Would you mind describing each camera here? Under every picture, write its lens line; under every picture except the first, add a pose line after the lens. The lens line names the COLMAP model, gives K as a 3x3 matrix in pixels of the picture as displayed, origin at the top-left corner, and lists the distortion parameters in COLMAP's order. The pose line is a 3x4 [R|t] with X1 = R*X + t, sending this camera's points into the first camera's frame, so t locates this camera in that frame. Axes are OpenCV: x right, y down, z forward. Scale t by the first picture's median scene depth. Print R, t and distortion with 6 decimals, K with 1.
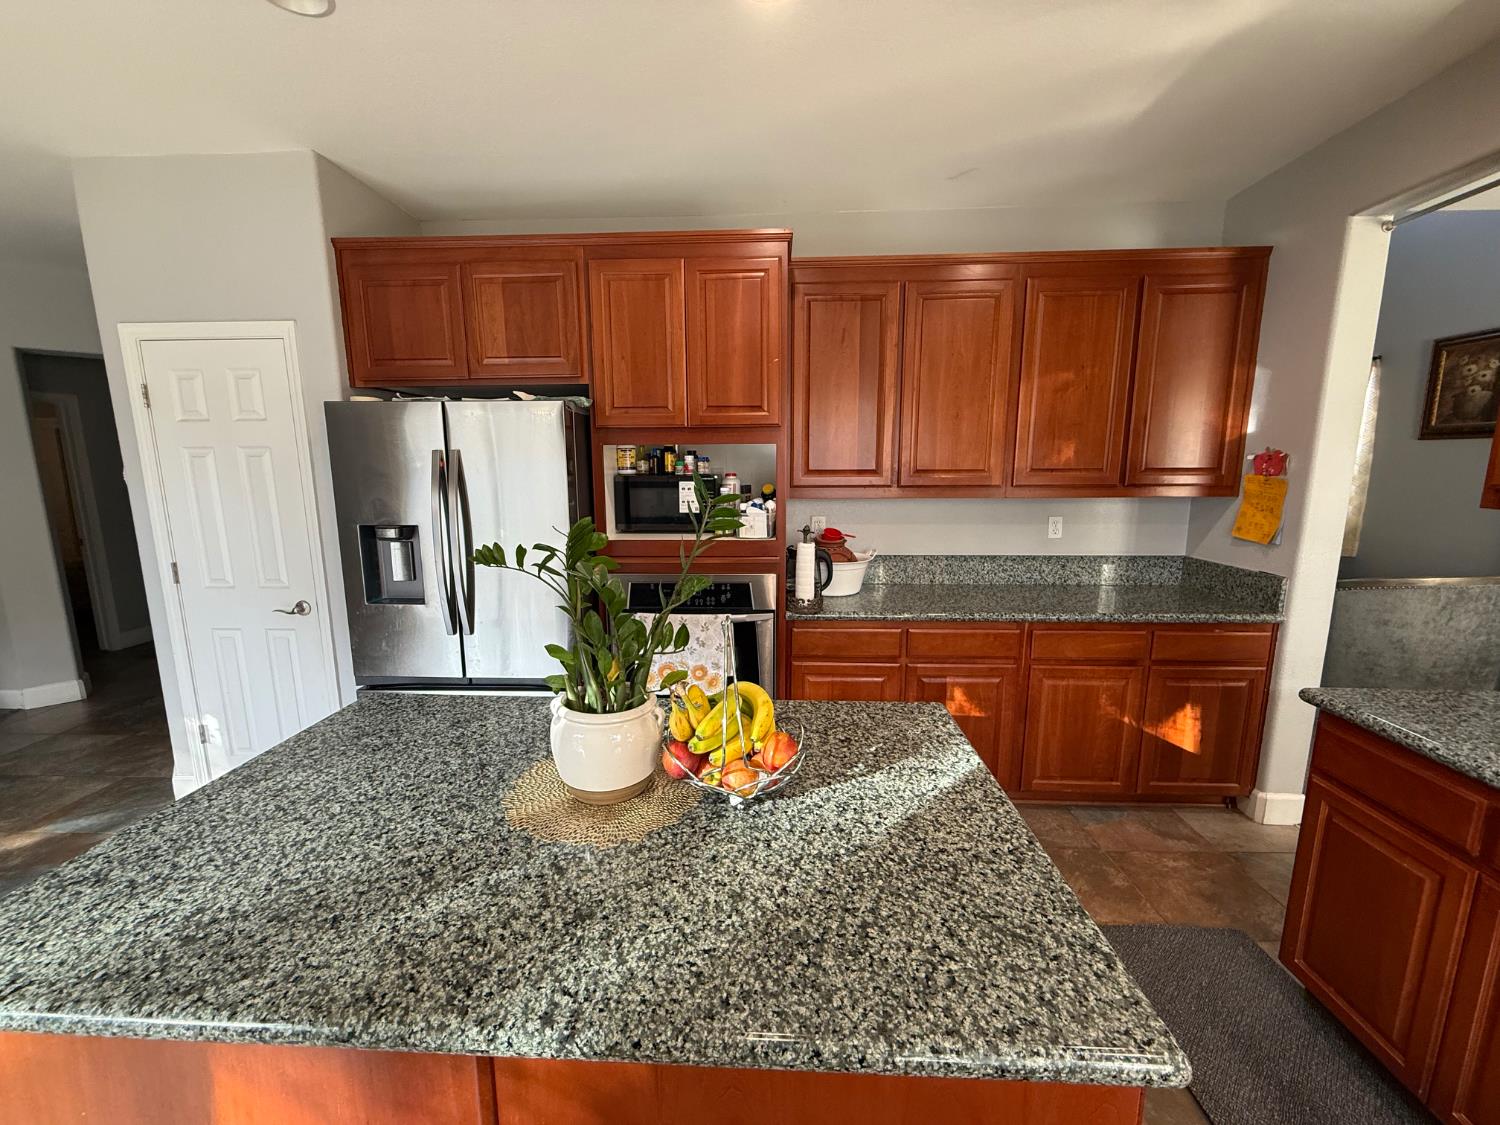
lens RADIAL K [[595.9, 0, 747.8], [0, 595.9, 563.6], [0, 0, 1]] dist [0.001148, 0.000116]
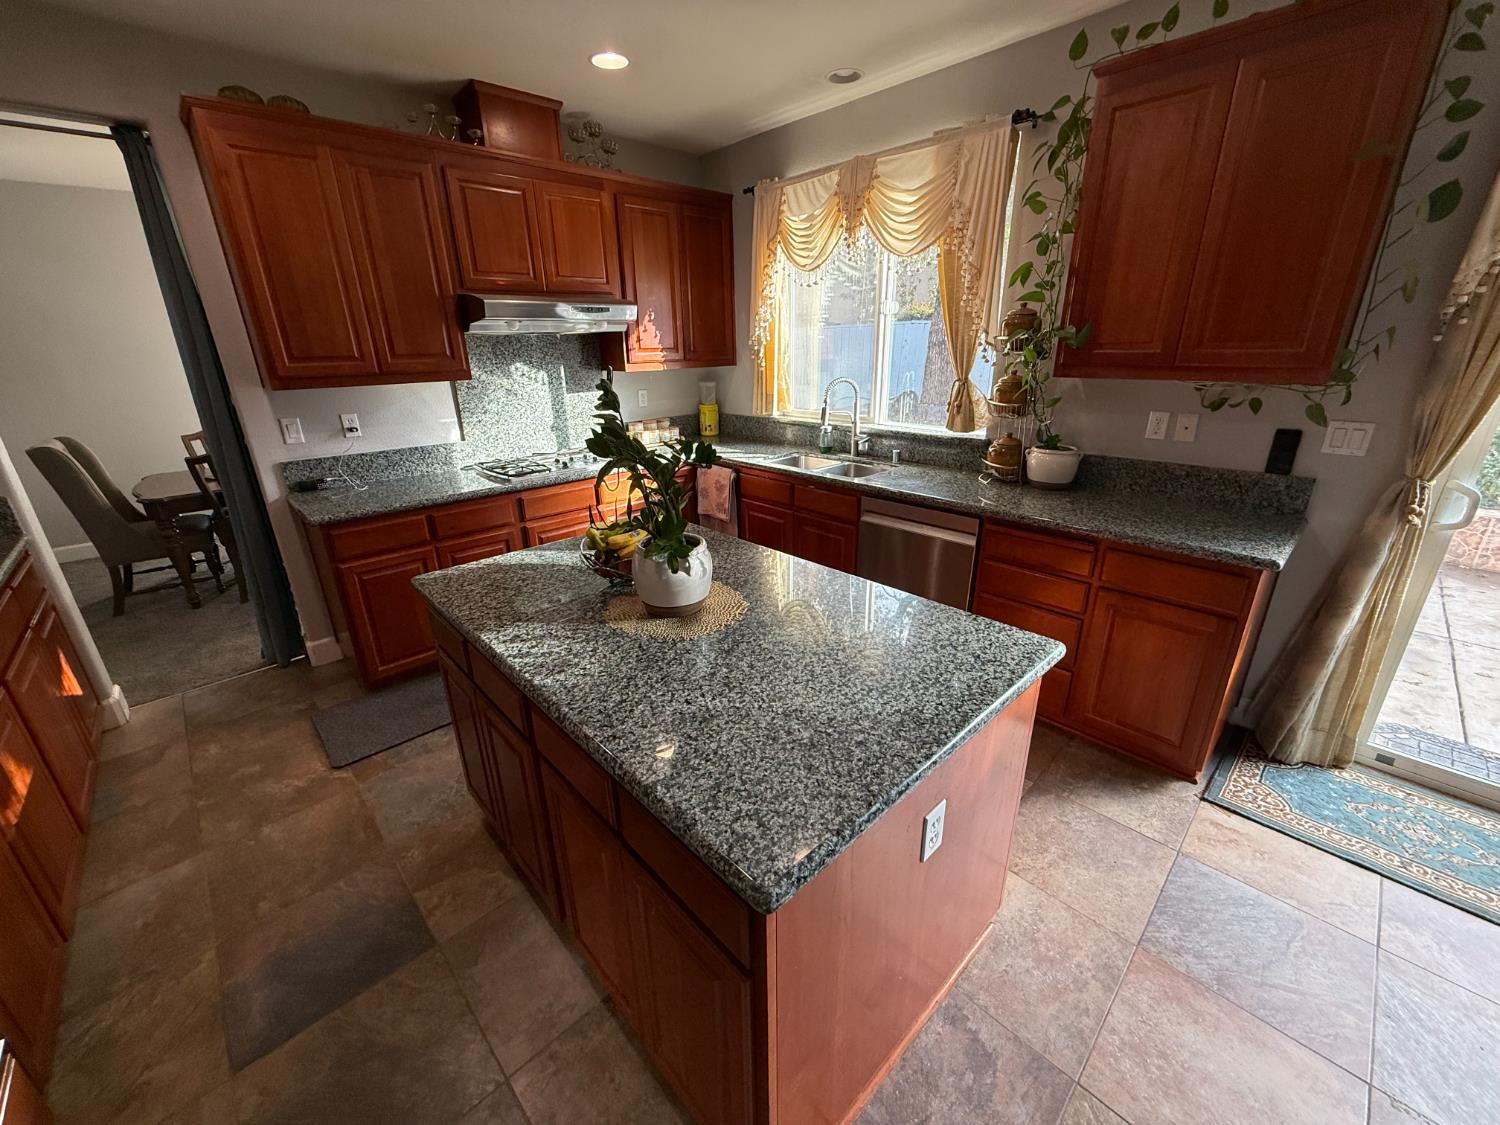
lens RADIAL K [[595.9, 0, 747.8], [0, 595.9, 563.6], [0, 0, 1]] dist [0.001148, 0.000116]
pose [[-0.718276, -0.227411, 0.657543, -1.070708], [0.136047, 0.880925, 0.453280, -0.271749], [-0.682327, 0.415037, -0.601809, 1.456741]]
